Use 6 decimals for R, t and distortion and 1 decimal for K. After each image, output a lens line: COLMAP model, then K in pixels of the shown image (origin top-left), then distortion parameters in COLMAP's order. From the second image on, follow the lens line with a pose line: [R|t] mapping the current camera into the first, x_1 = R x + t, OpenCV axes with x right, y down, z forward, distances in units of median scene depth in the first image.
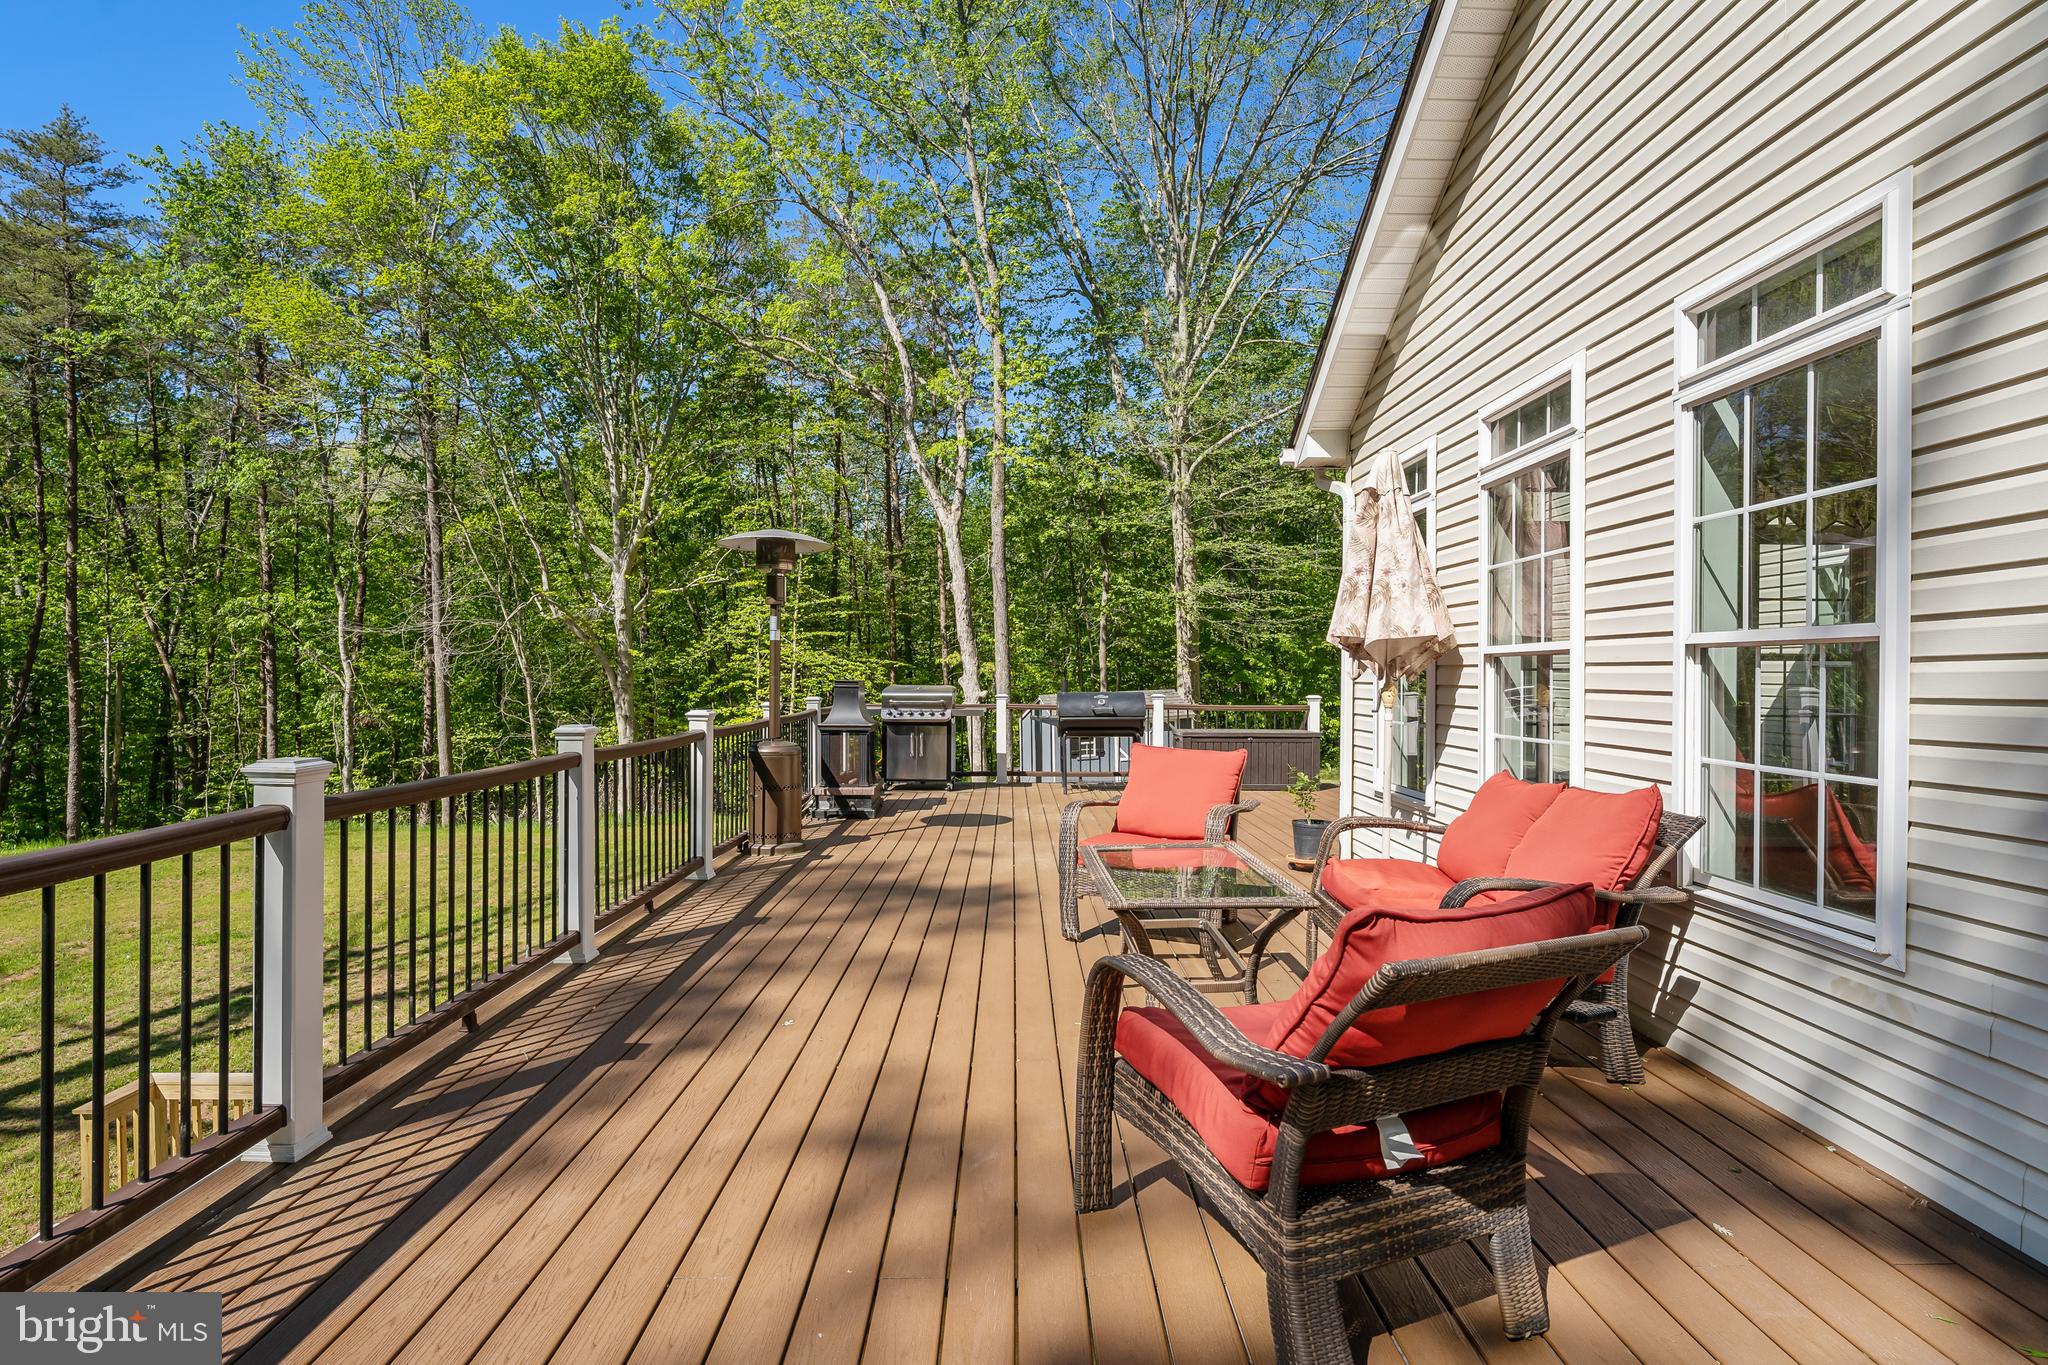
lens RADIAL K [[1012.4, 0, 1024.9], [0, 1012.4, 686.3], [0, 0, 1]] dist [-0.008884, -0.002079]
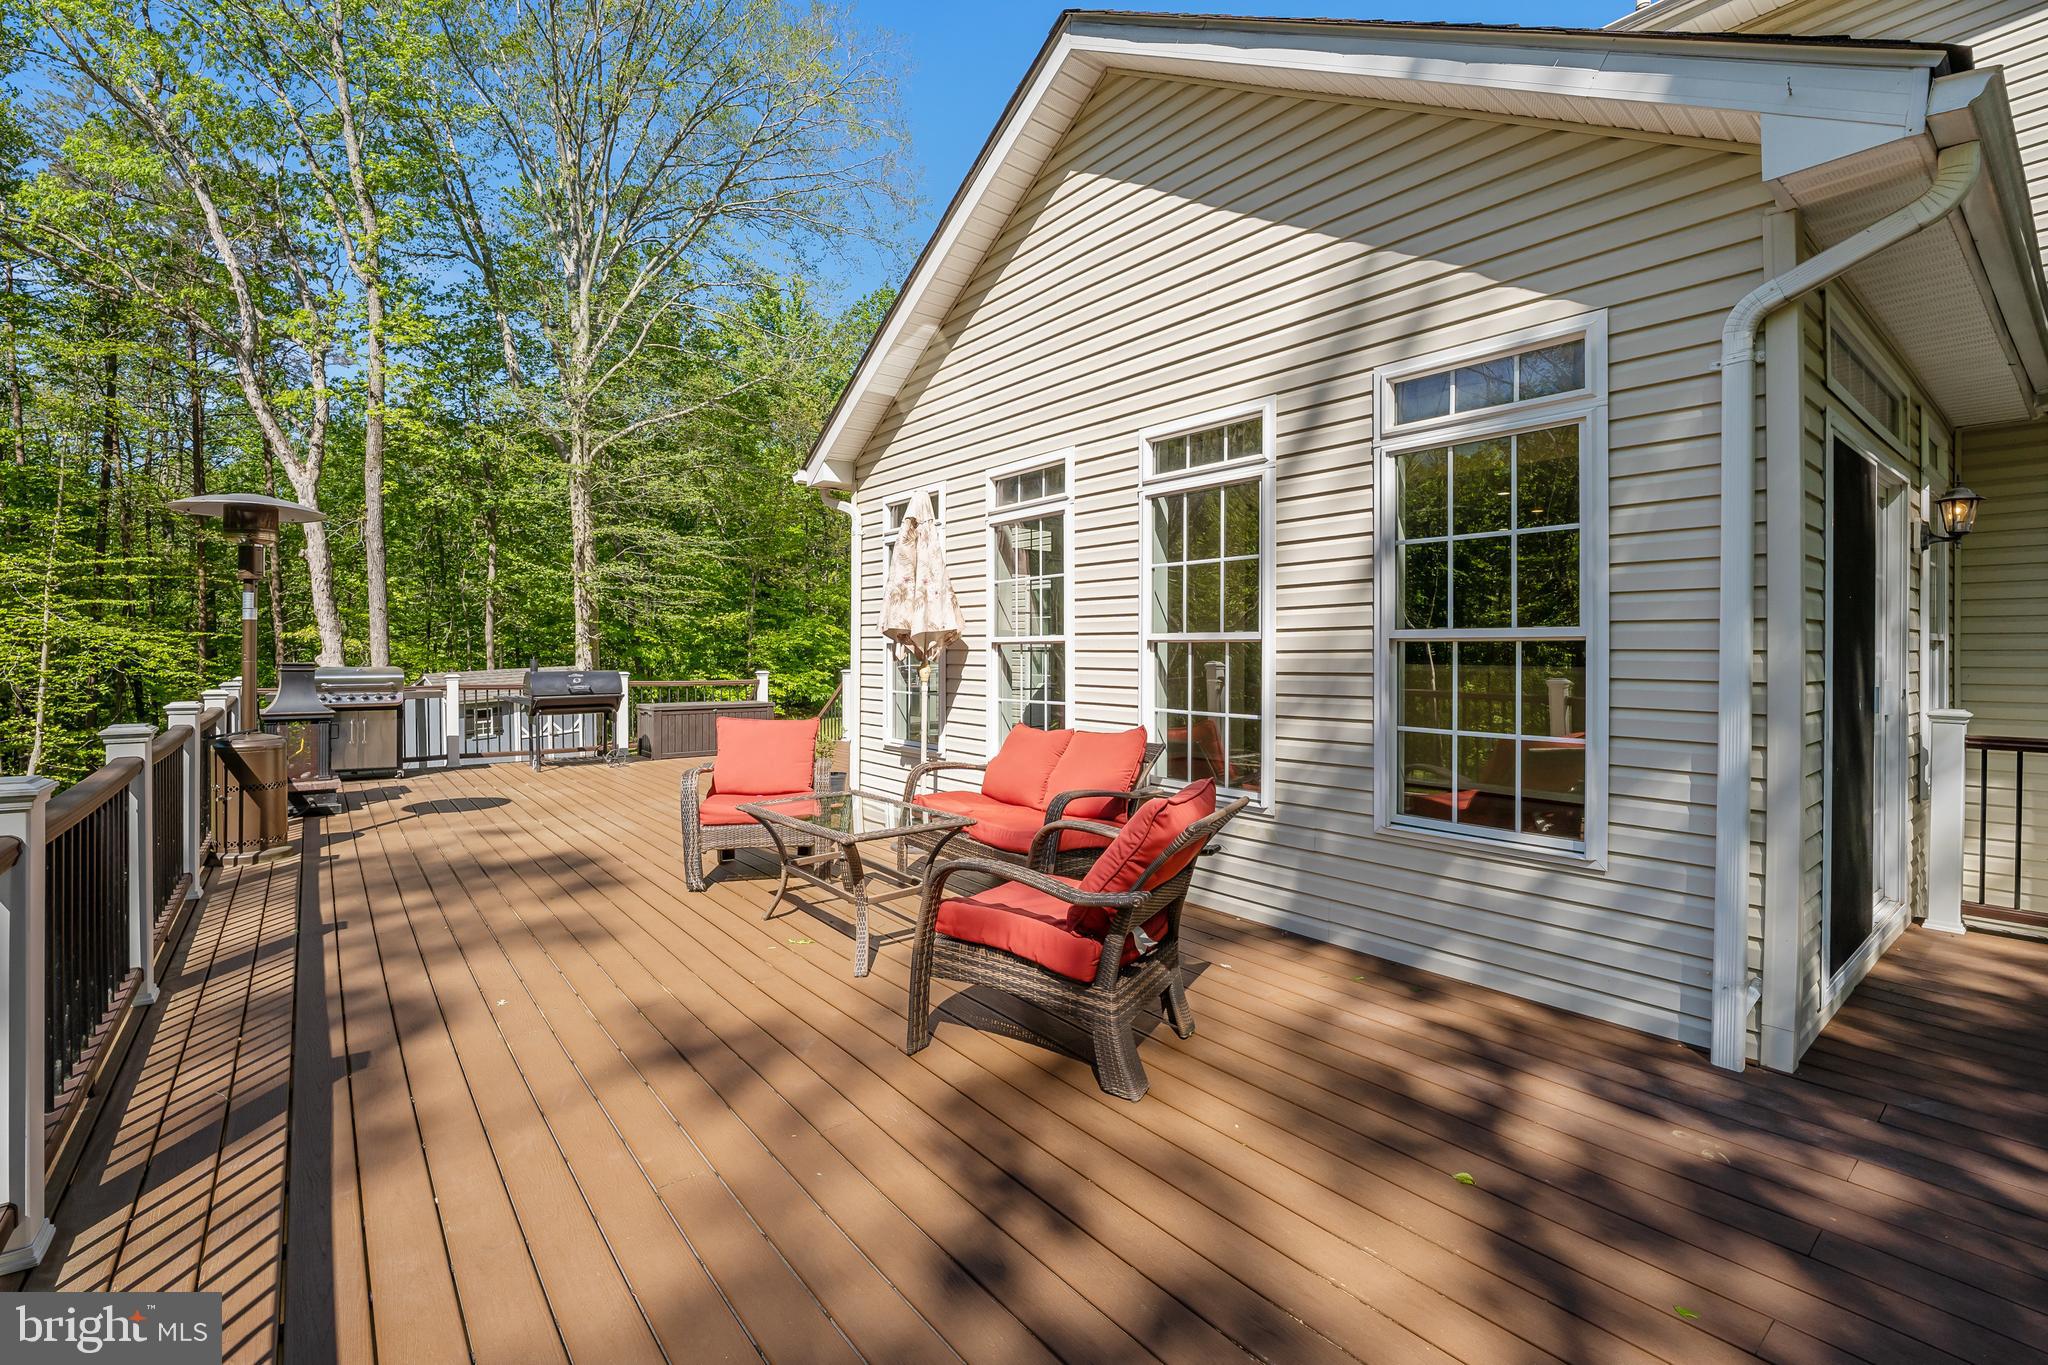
lens RADIAL K [[908.8, 0, 1018.3], [0, 908.8, 653.1], [0, 0, 1]] dist [-0.019746, -0.001521]
pose [[0.794492, -0.004596, 0.607257, -0.192045], [0.008857, 0.999953, -0.004021, -0.007408], [-0.607210, 0.008573, 0.794495, -0.025526]]
